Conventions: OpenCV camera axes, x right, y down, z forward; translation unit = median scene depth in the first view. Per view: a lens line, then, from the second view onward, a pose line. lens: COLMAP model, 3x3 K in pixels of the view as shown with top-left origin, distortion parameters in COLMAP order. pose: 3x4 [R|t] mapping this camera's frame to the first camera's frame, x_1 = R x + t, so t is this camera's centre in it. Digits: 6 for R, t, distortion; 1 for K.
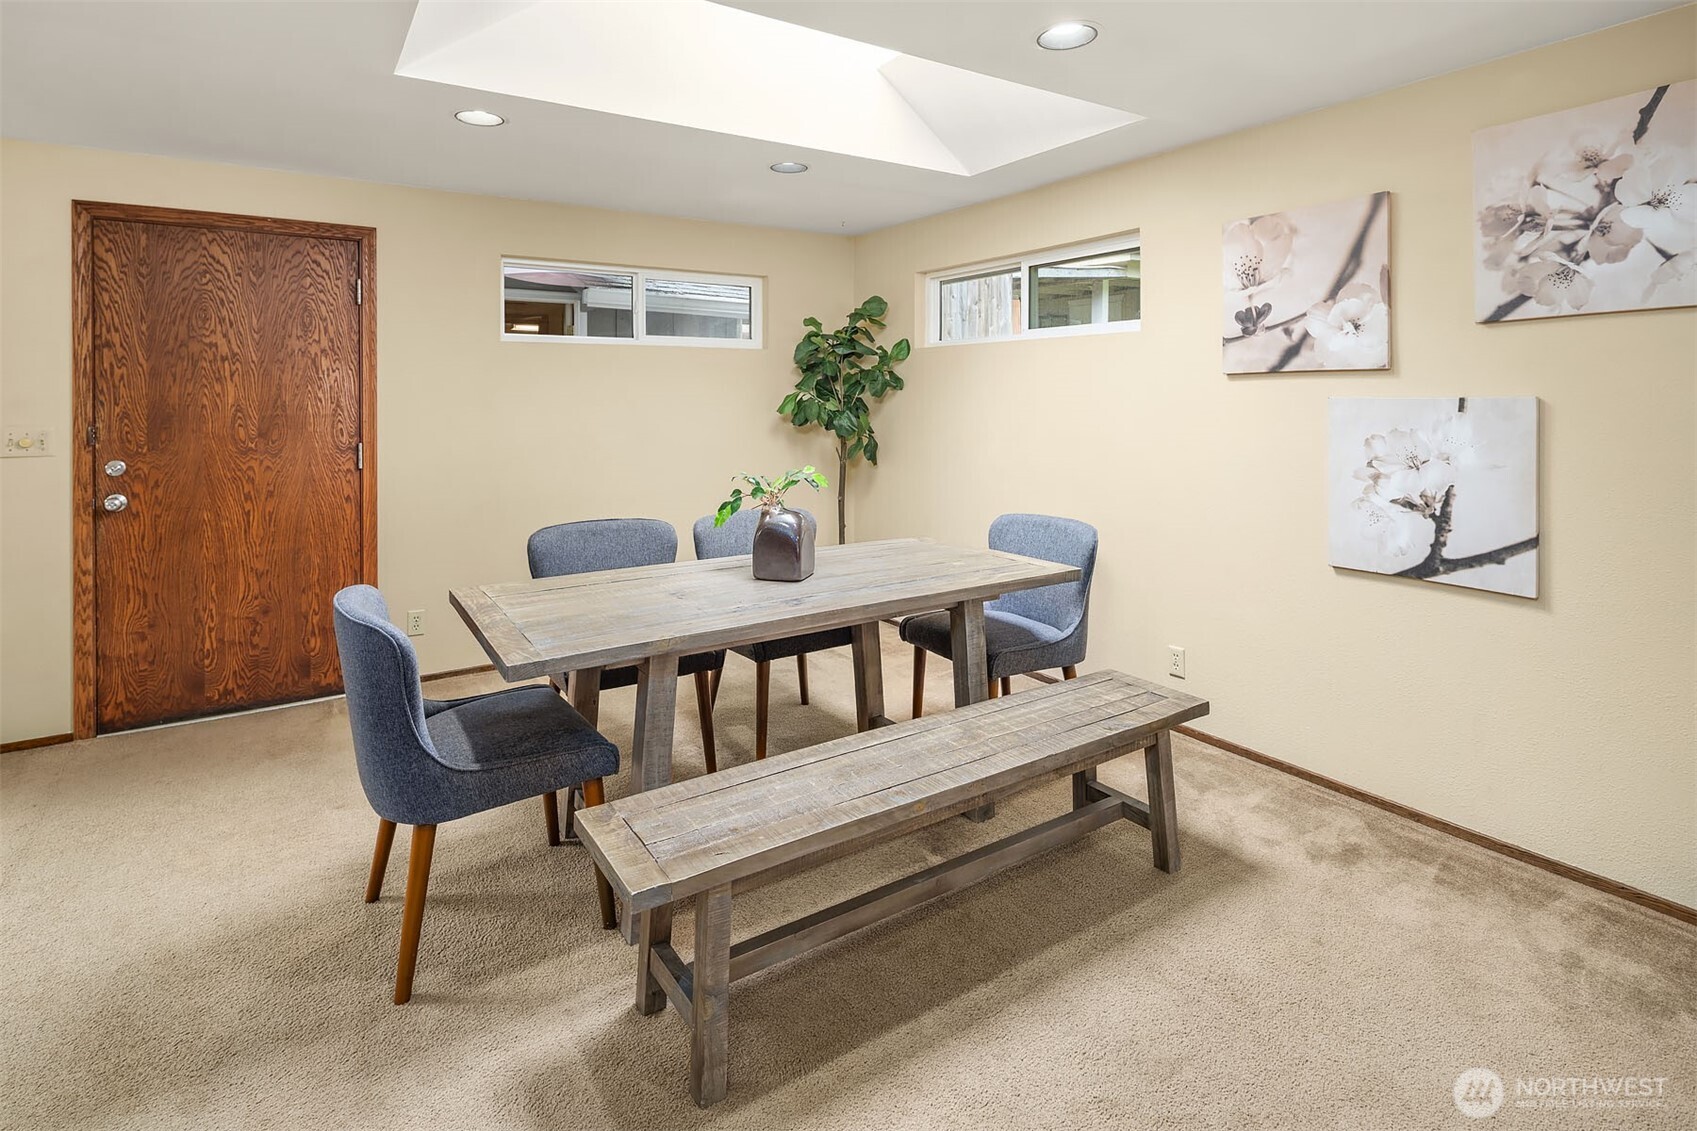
lens RADIAL K [[841.6, 0, 842.6], [0, 841.6, 392.8], [0, 0, 1]] dist [0.004248, 0.000270]
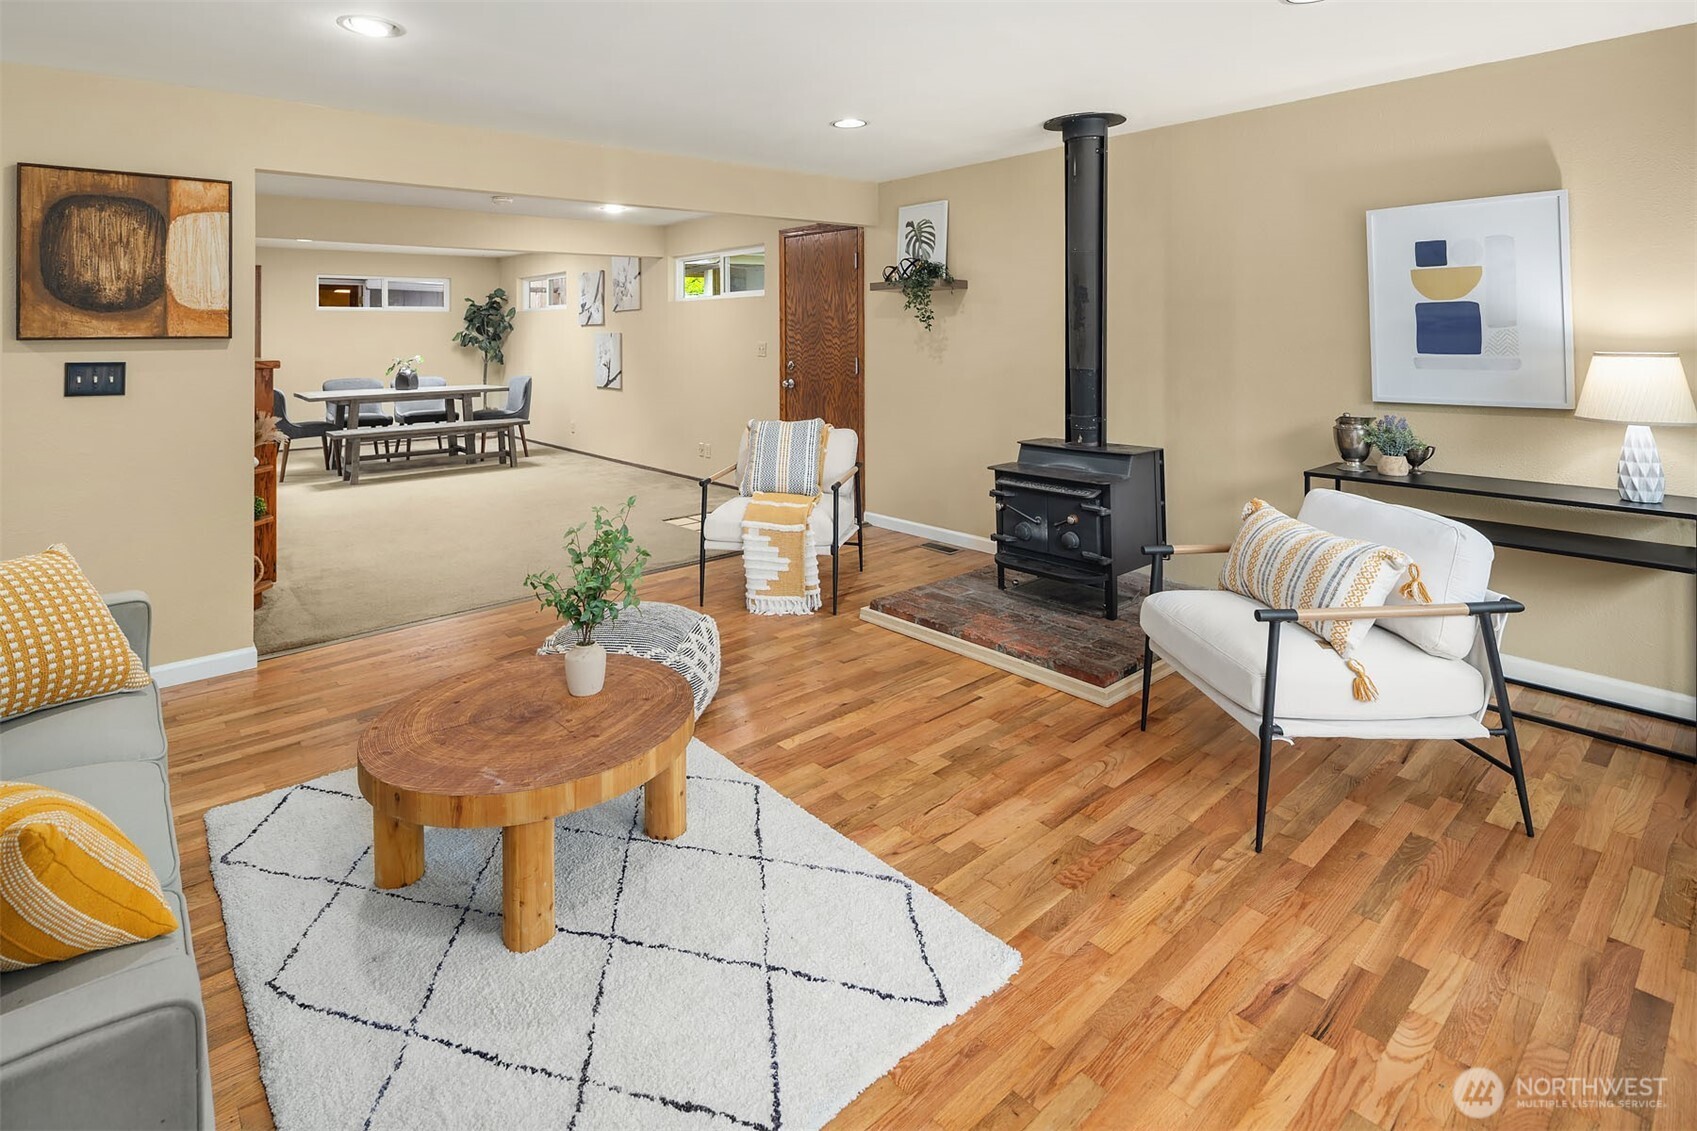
lens RADIAL K [[832.7, 0, 848.6], [0, 832.7, 354.7], [0, 0, 1]] dist [0.003078, 0.000185]
pose [[0.990153, -0.005304, 0.139886, 1.148519], [0.001189, 0.999565, 0.029480, -0.004144], [-0.139981, -0.029024, 0.989729, -2.356628]]
